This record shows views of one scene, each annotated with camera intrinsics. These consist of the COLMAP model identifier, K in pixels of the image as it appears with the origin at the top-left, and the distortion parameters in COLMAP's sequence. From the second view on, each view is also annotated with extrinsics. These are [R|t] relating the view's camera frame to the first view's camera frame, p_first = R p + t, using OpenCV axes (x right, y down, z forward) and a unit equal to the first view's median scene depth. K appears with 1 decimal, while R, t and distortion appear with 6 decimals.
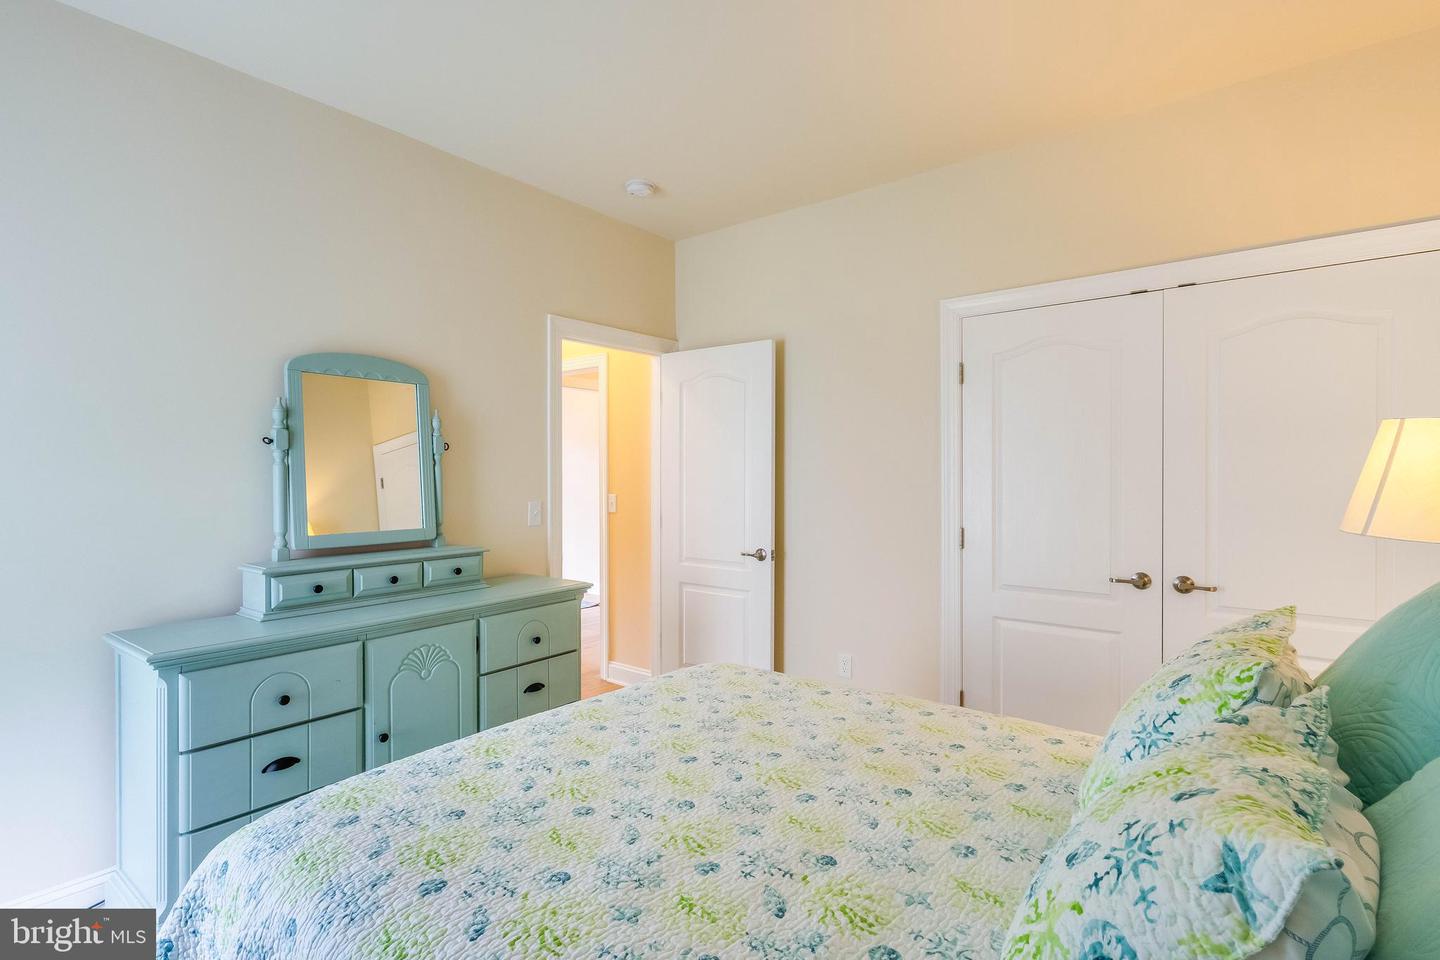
lens RADIAL K [[704.8, 0, 717.3], [0, 704.8, 475.3], [0, 0, 1]] dist [0.014381, -0.000375]
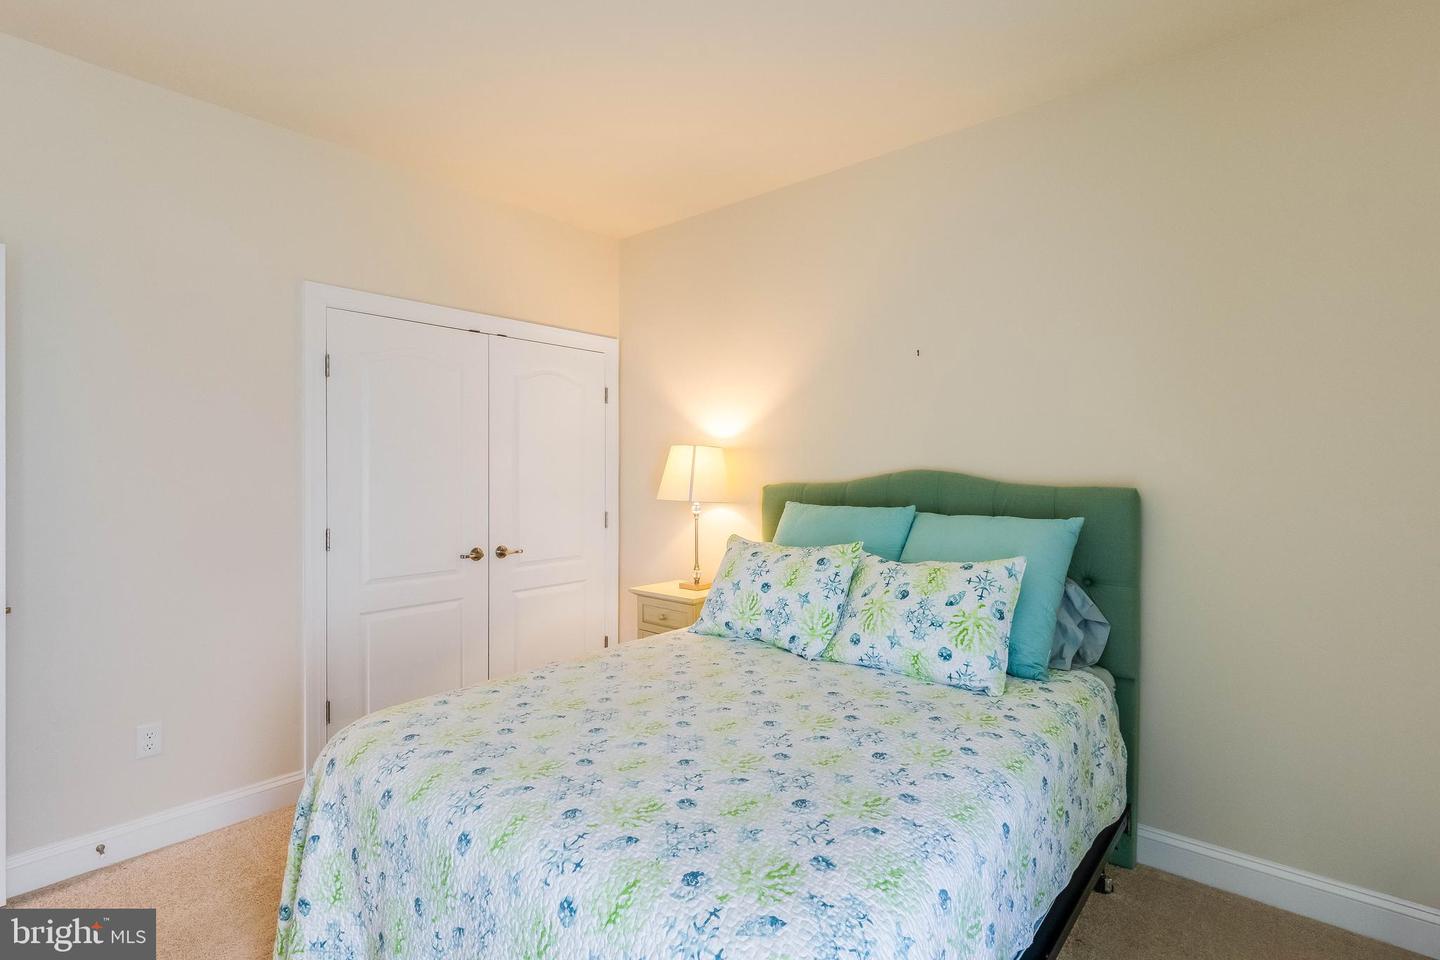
lens RADIAL K [[704.8, 0, 714.5], [0, 704.8, 466.8], [0, 0, 1]] dist [0.014381, -0.000375]
pose [[0.021761, 0.002914, 0.999759, -0.698298], [0.005126, 0.999982, -0.003026, -0.004744], [-0.999750, 0.005191, 0.021745, 0.548253]]
